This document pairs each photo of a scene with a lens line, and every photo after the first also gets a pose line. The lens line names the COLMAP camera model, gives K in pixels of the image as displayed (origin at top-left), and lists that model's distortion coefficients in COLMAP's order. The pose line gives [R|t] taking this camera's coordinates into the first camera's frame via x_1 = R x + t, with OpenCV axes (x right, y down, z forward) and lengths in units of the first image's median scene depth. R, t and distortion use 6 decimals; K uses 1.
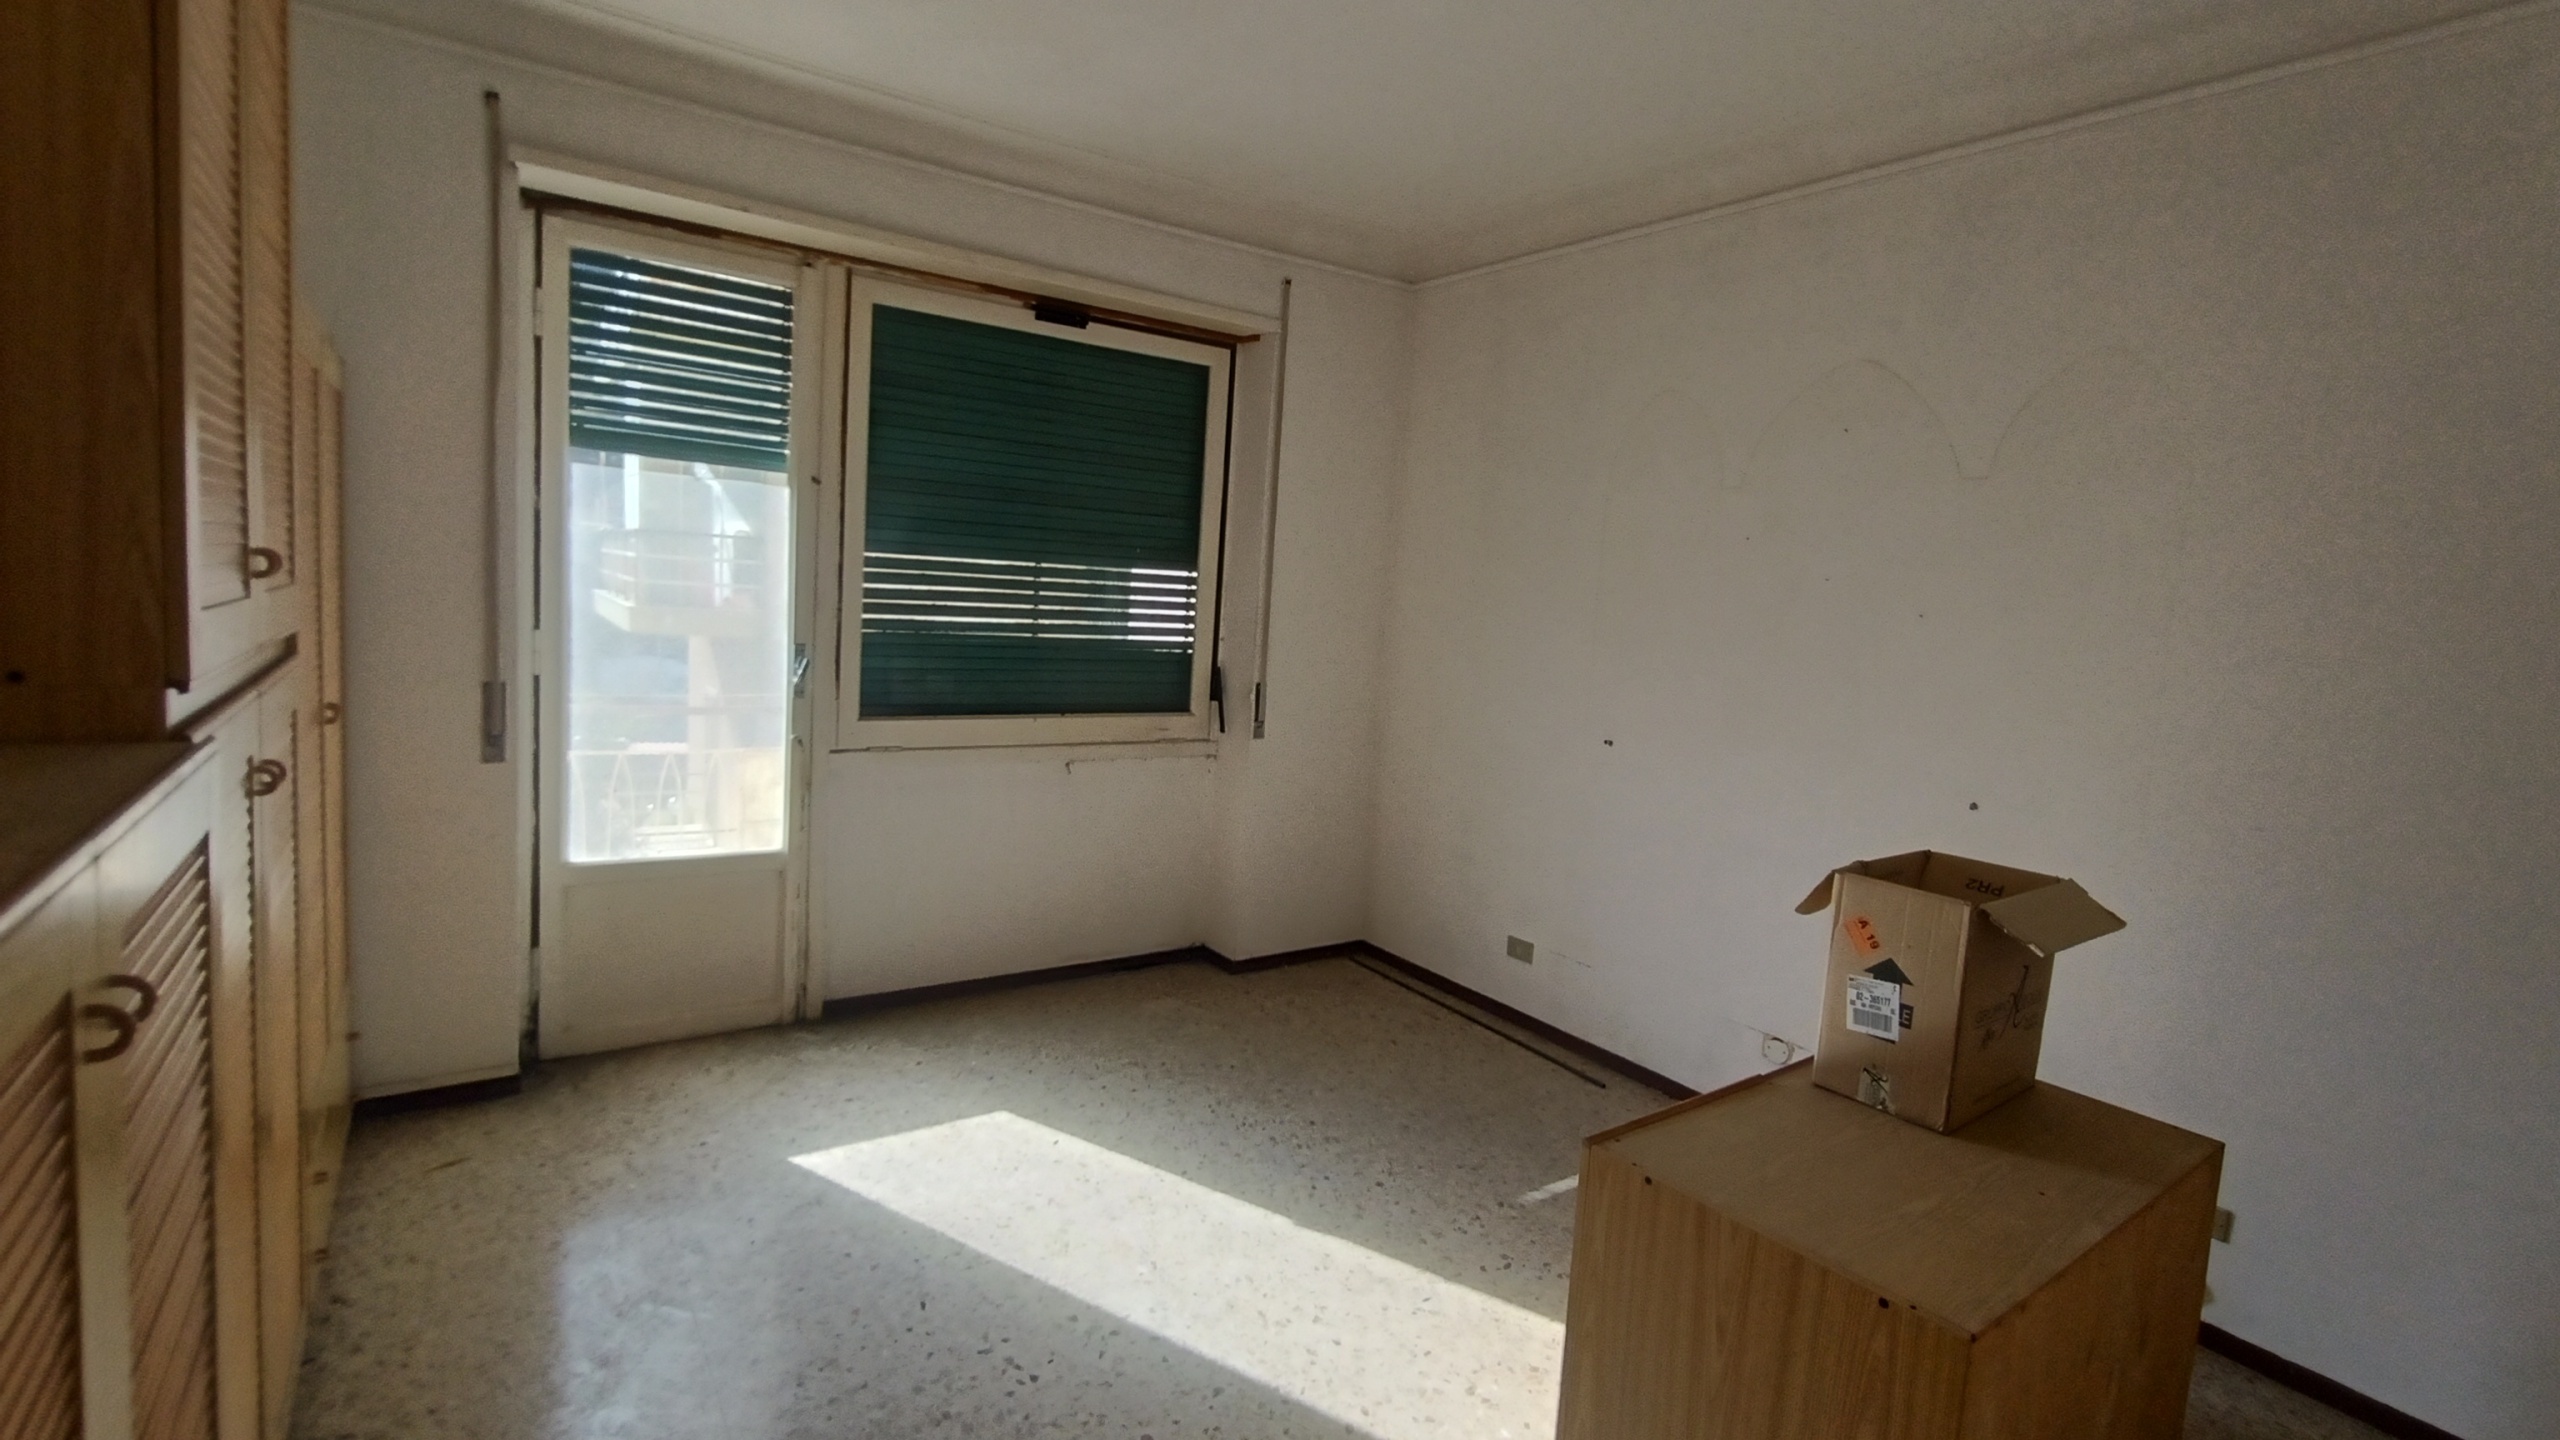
lens RADIAL K [[1169.8, 0, 1281.7], [0, 1169.8, 701.5], [0, 0, 1]] dist [-0.006931, 0.003645]
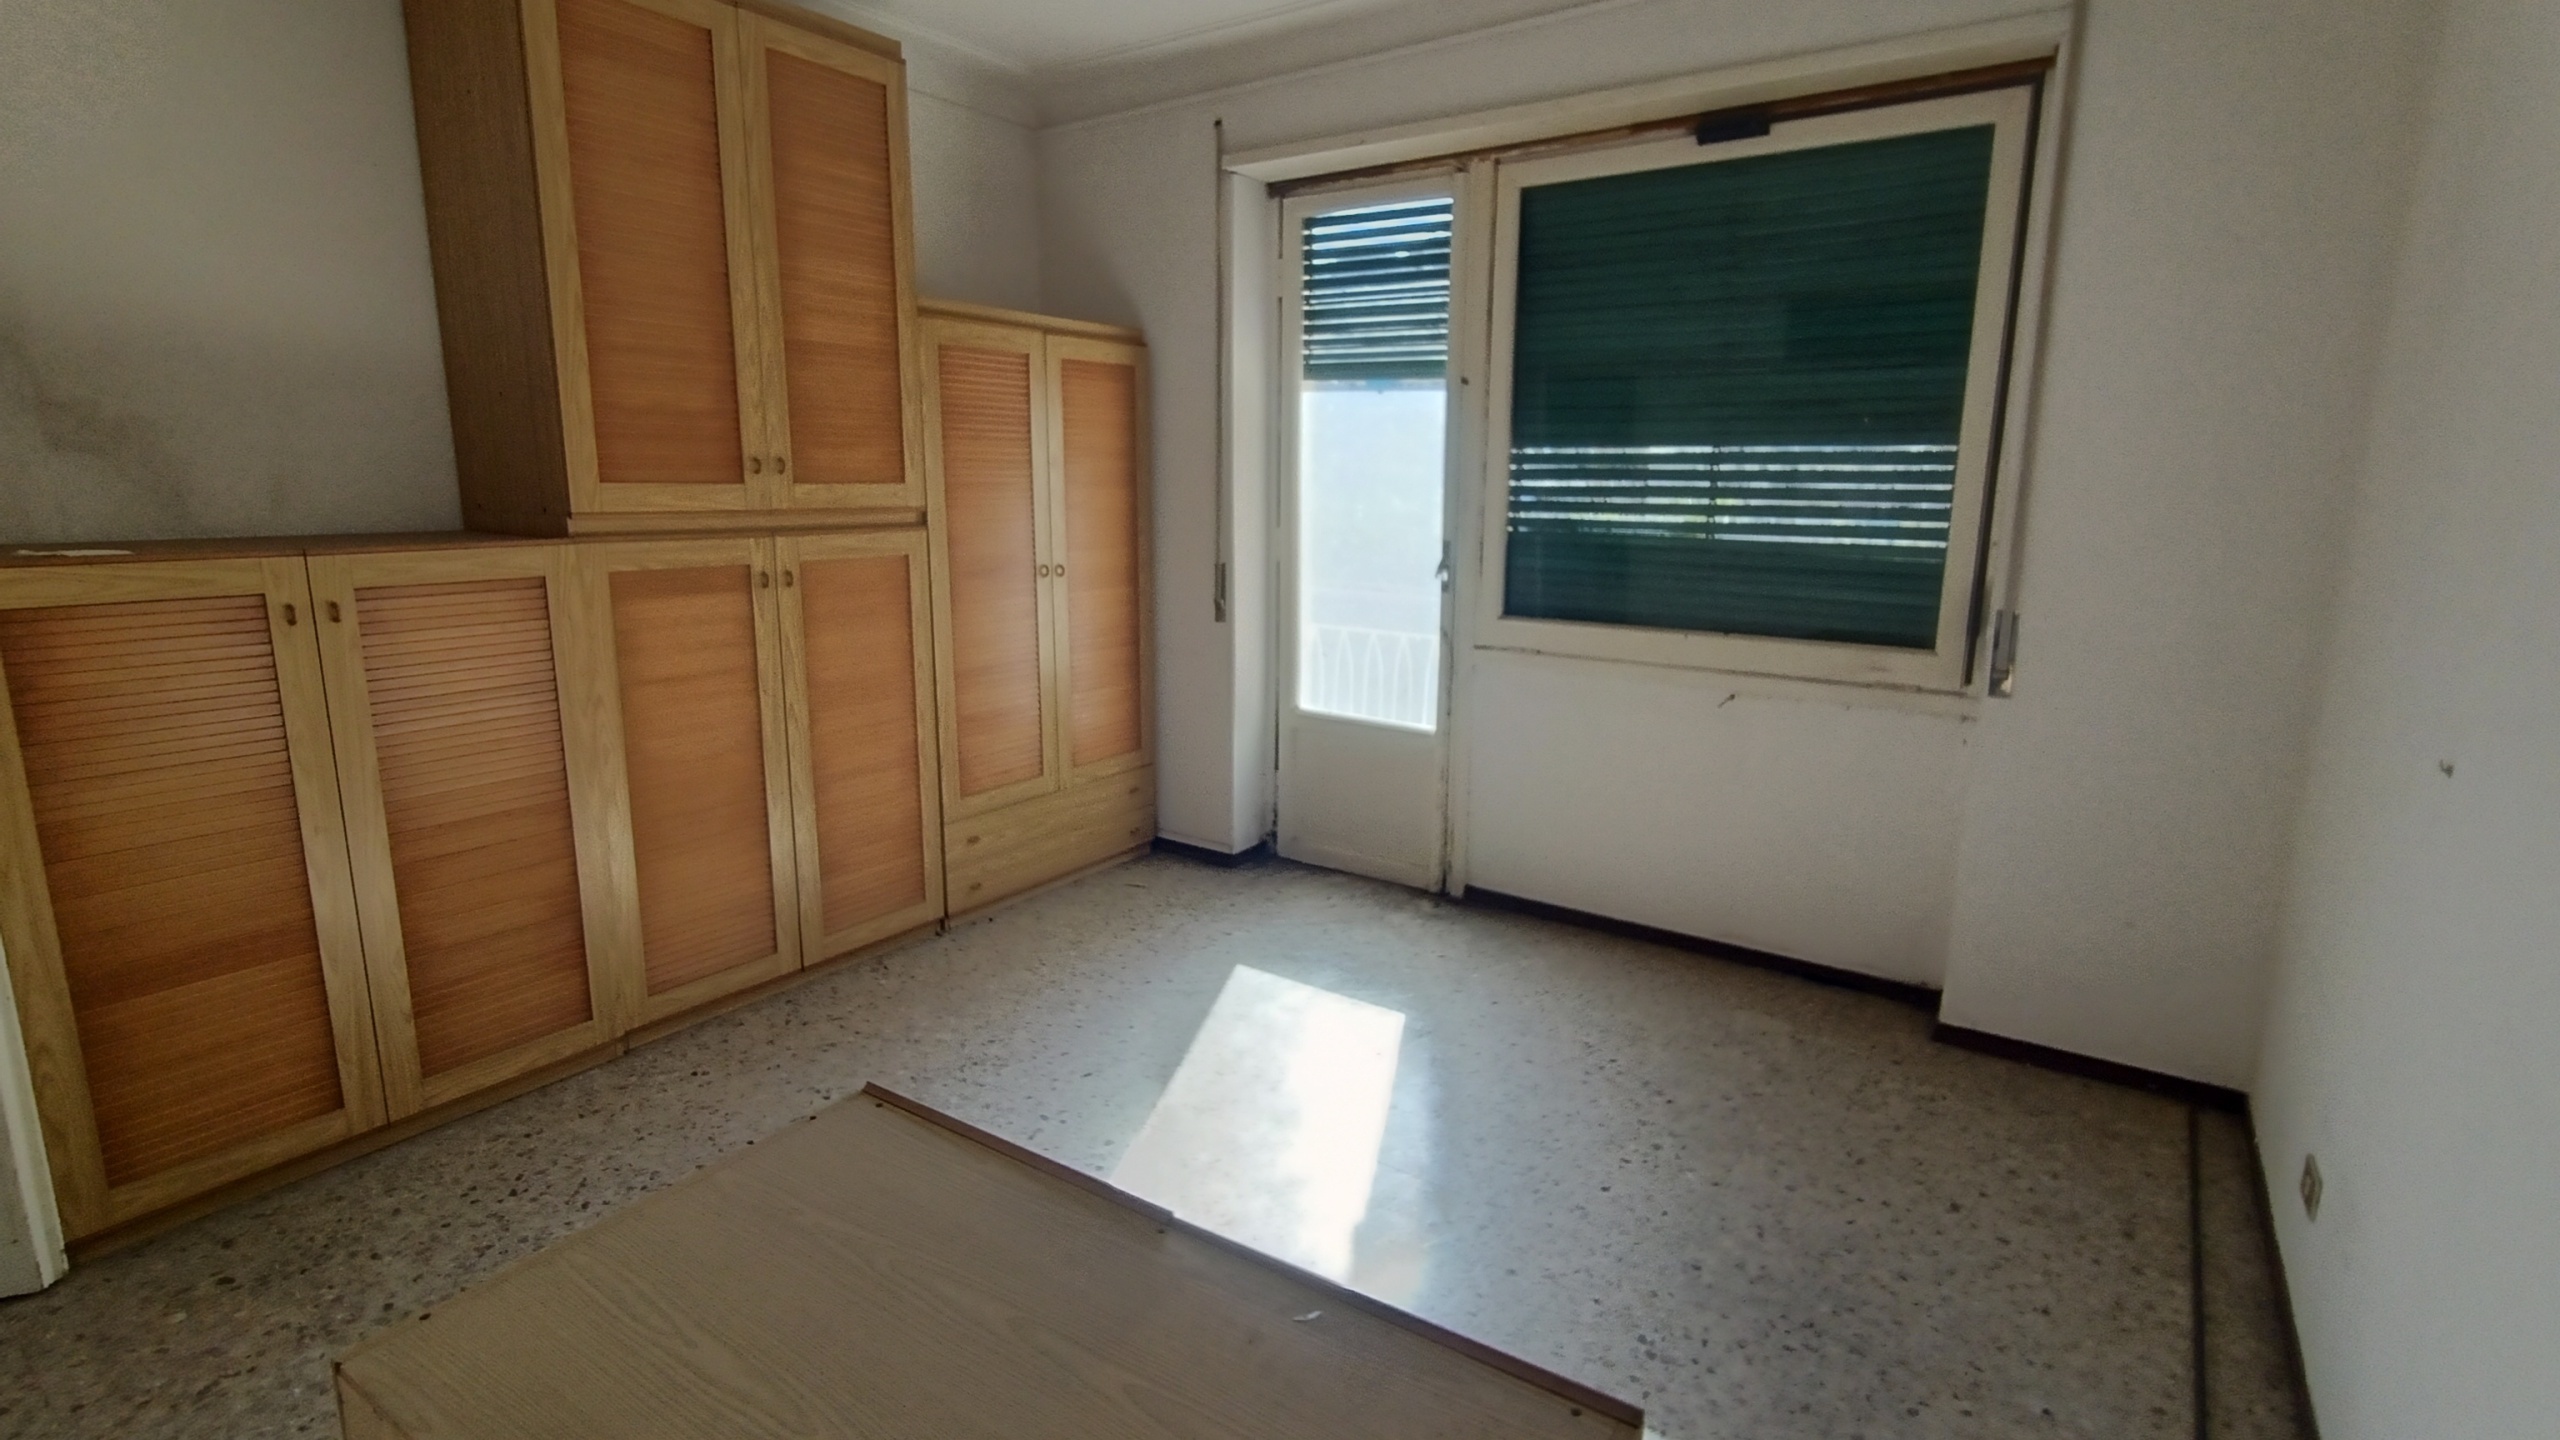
lens RADIAL K [[1169.8, 0, 1281.7], [0, 1169.8, 701.5], [0, 0, 1]] dist [-0.006931, 0.003645]
pose [[0.339677, 0.119739, -0.932889, 0.529799], [-0.081373, 0.991885, 0.097683, 0.003744], [0.937015, 0.042731, 0.346664, 0.487224]]
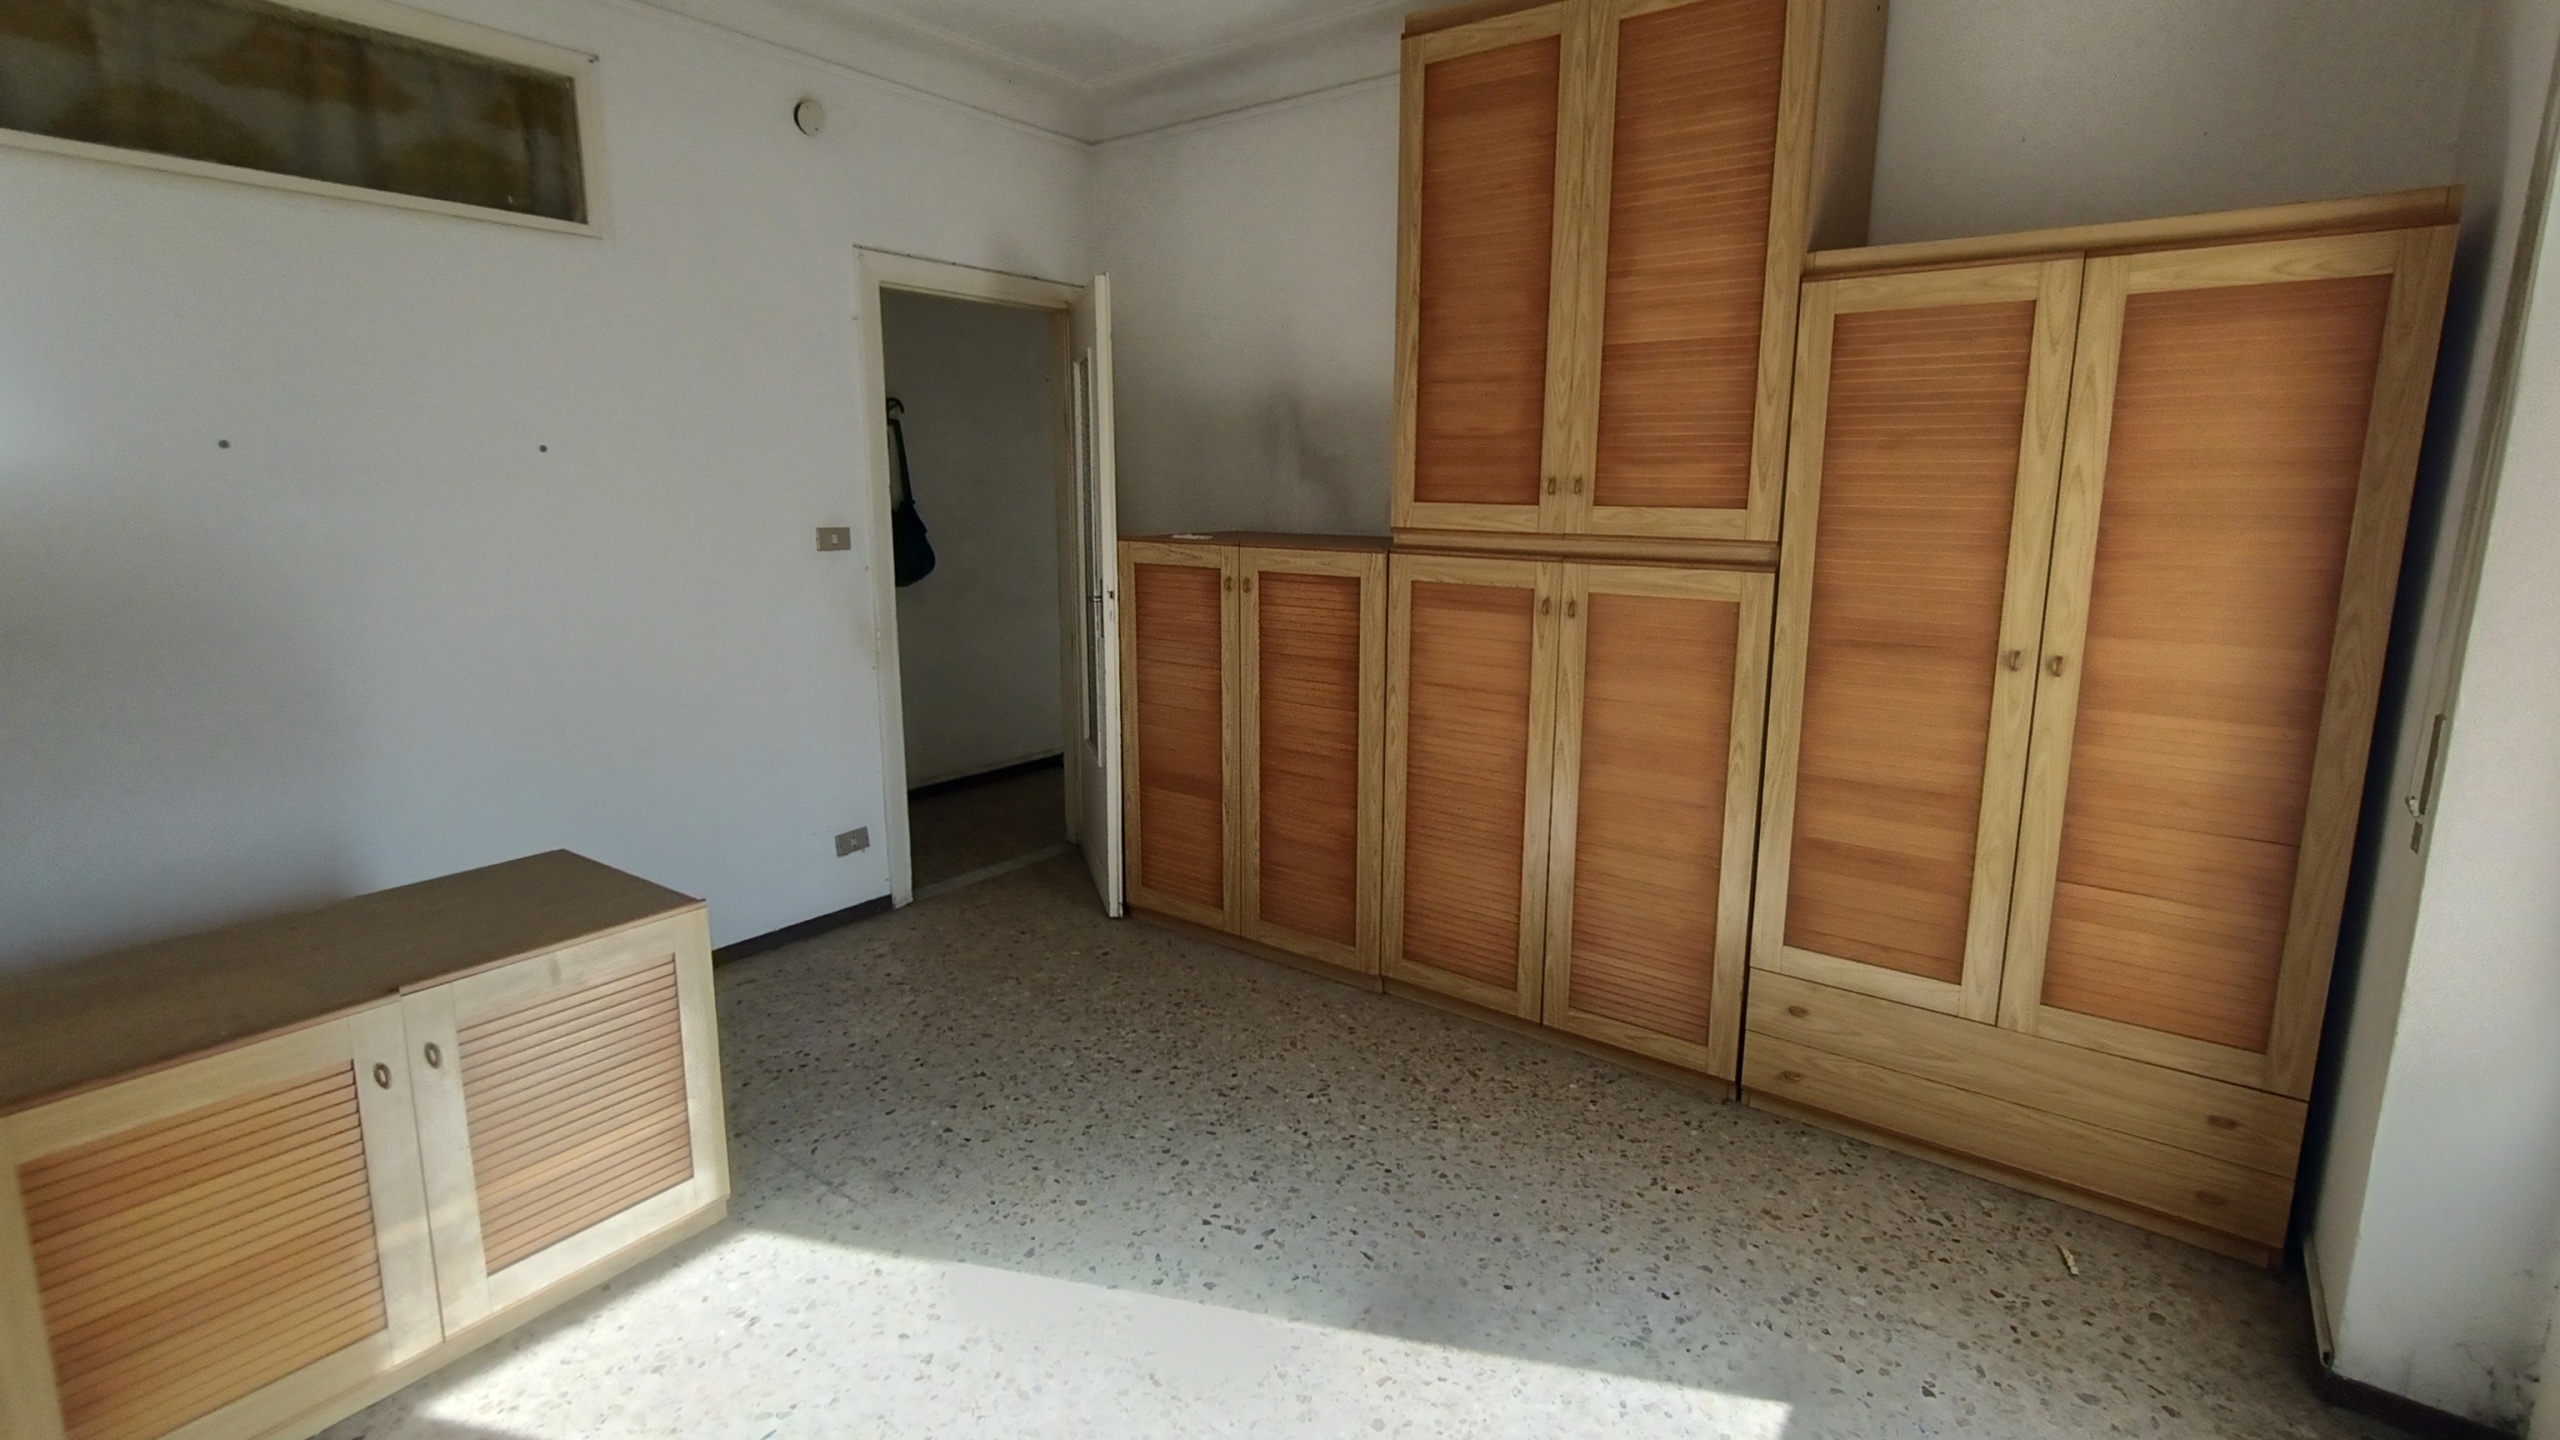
lens RADIAL K [[1170.9, 0, 1286.9], [0, 1170.9, 686.4], [0, 0, 1]] dist [0.001094, 0.001590]
pose [[-0.946231, -0.014182, -0.323182, 0.041525], [-0.098806, 0.963967, 0.246992, -0.095613], [0.308034, 0.265643, -0.913536, 1.100318]]
